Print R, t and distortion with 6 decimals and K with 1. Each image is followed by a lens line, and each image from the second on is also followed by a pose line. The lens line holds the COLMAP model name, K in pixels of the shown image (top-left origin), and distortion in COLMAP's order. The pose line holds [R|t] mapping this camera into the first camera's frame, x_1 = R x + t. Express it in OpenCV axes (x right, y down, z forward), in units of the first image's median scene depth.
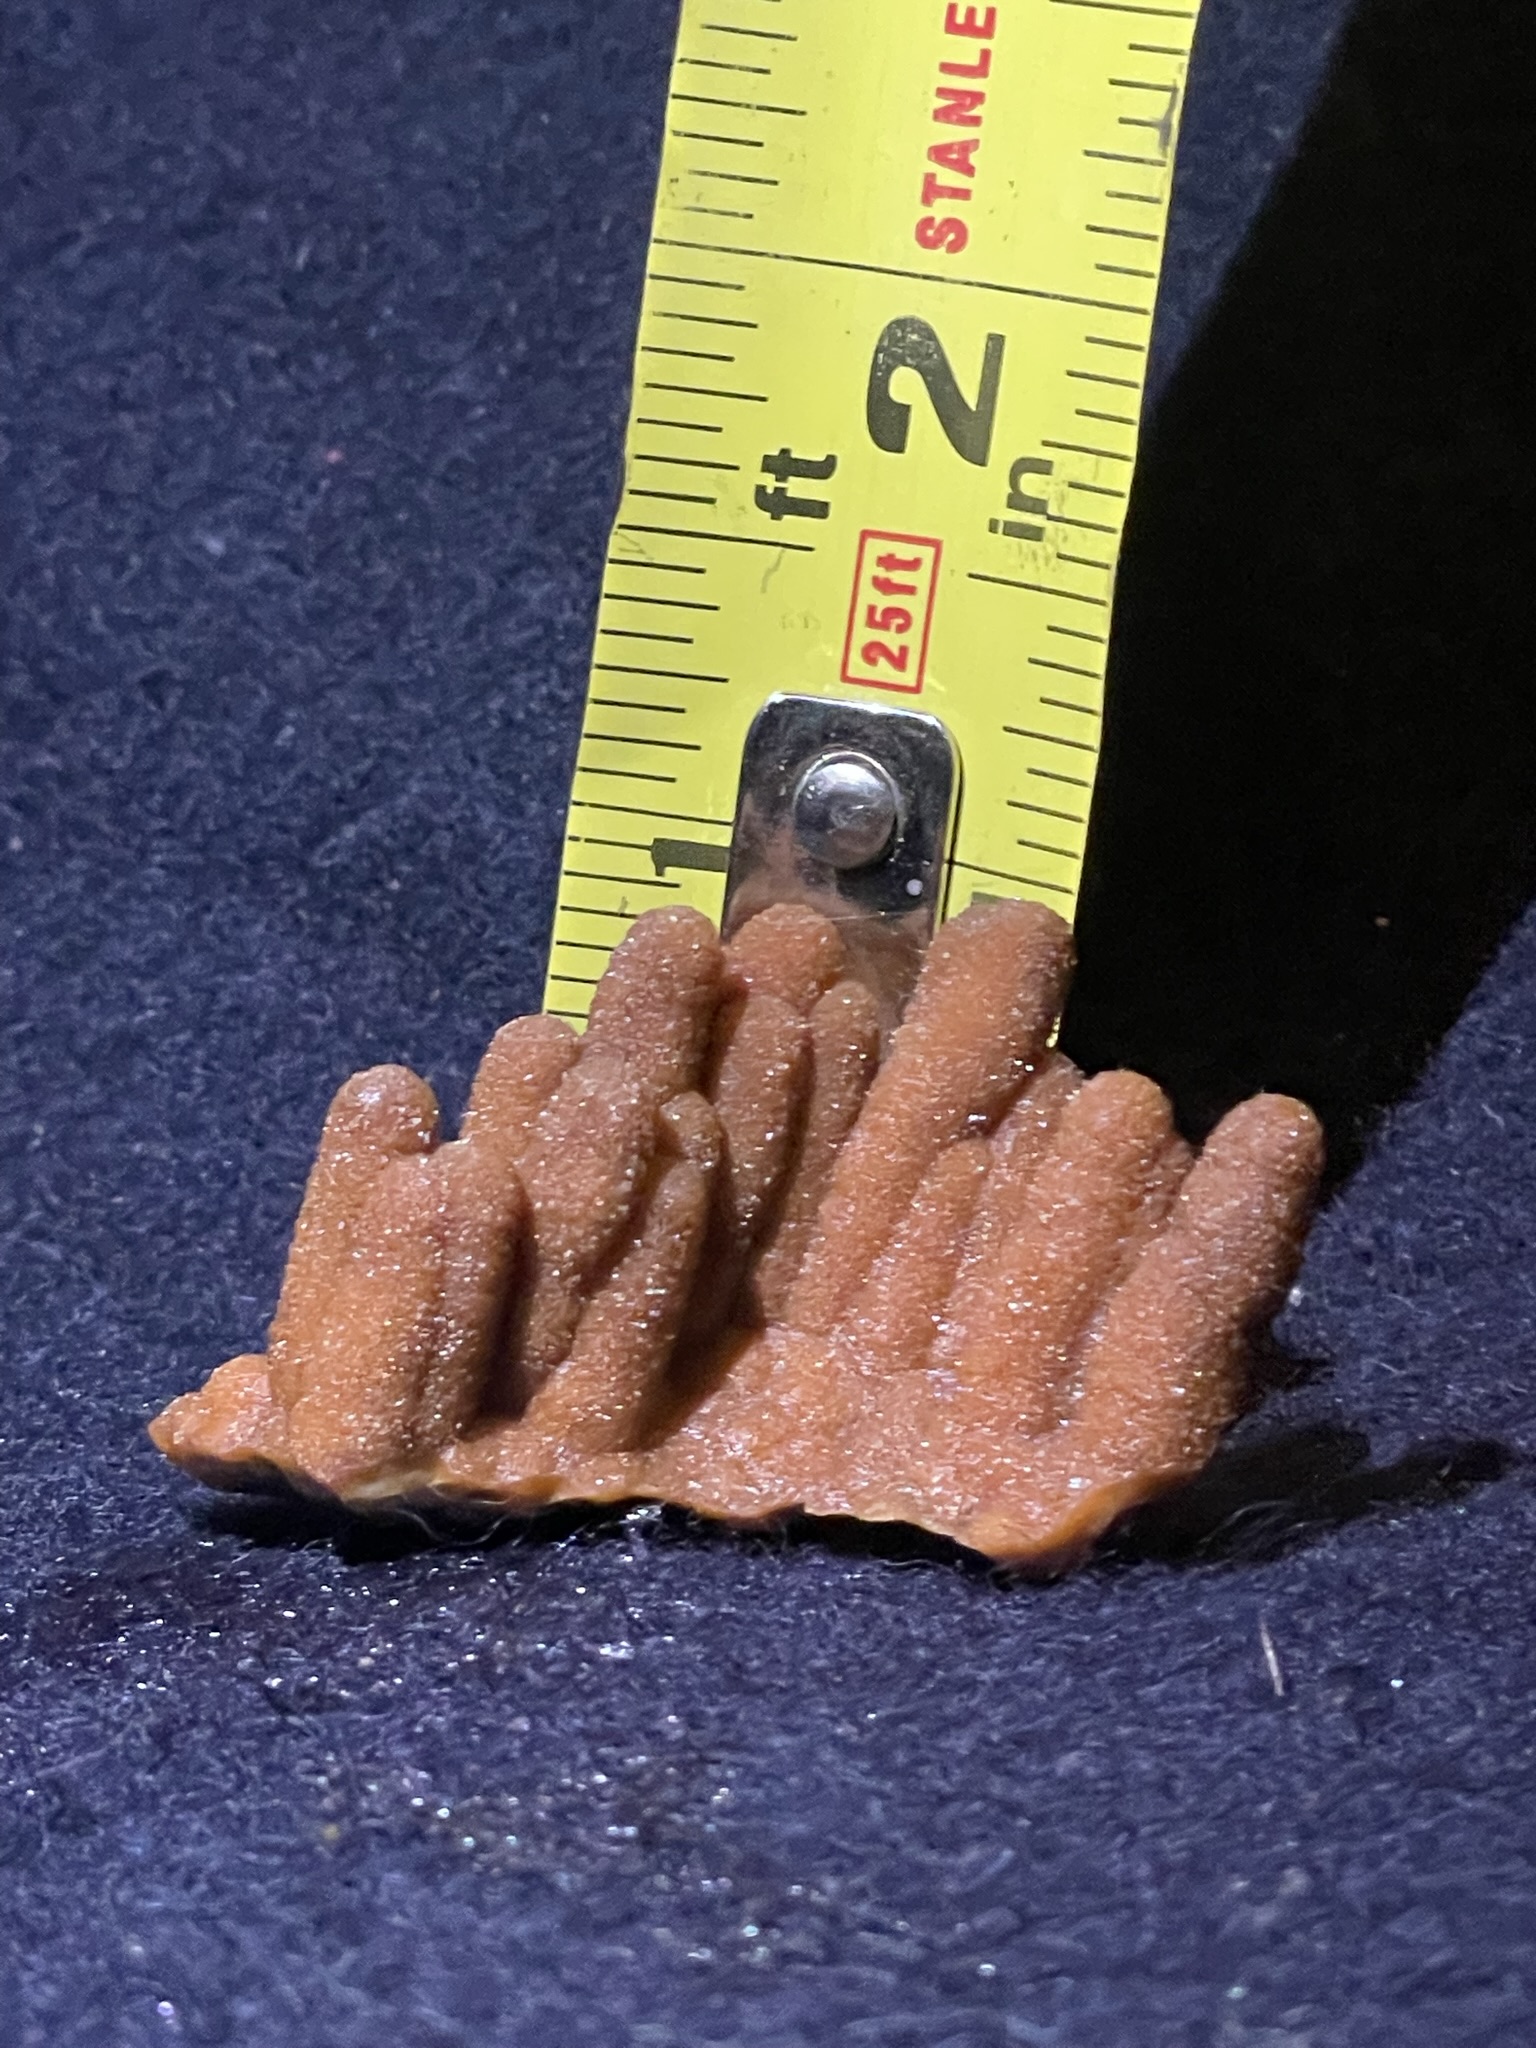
lens RADIAL K [[6021.3, 0, 768.0], [0, 6021.3, 1024.0], [0, 0, 1]] dist [-0.079571, 2.148042]
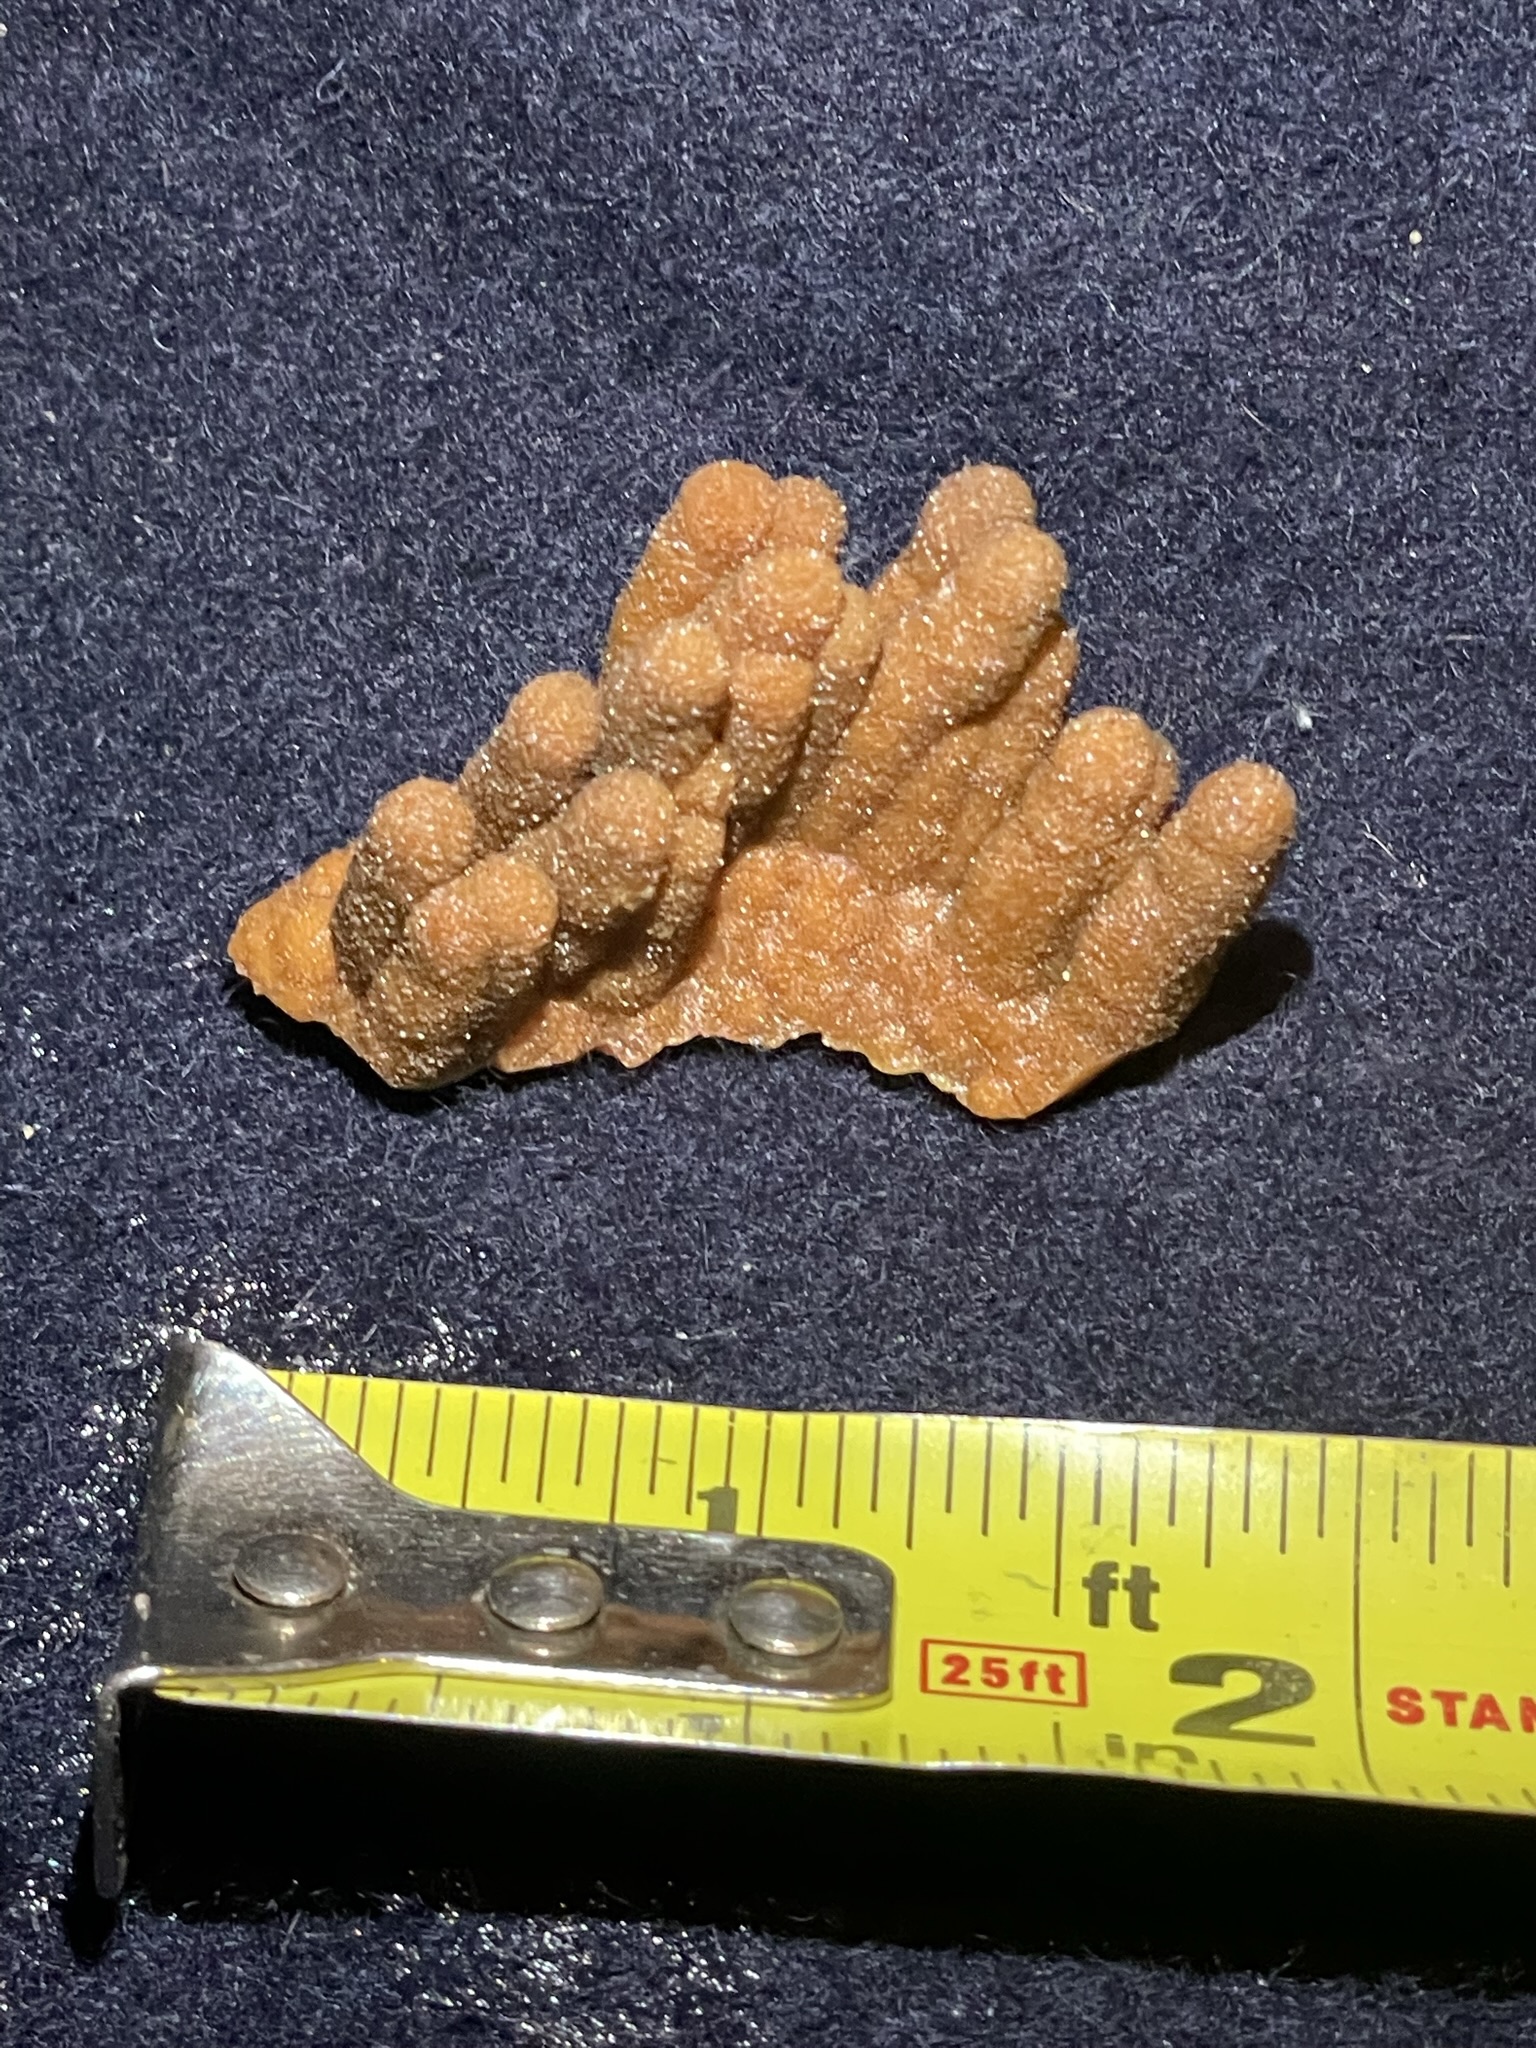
lens RADIAL K [[6021.3, 0, 768.0], [0, 6021.3, 1024.0], [0, 0, 1]] dist [-0.079571, 2.148042]
pose [[0.076260, 0.769612, -0.633941, 0.537027], [-0.976321, -0.071451, -0.204188, 0.166680], [-0.202441, 0.634501, 0.745940, 0.248023]]
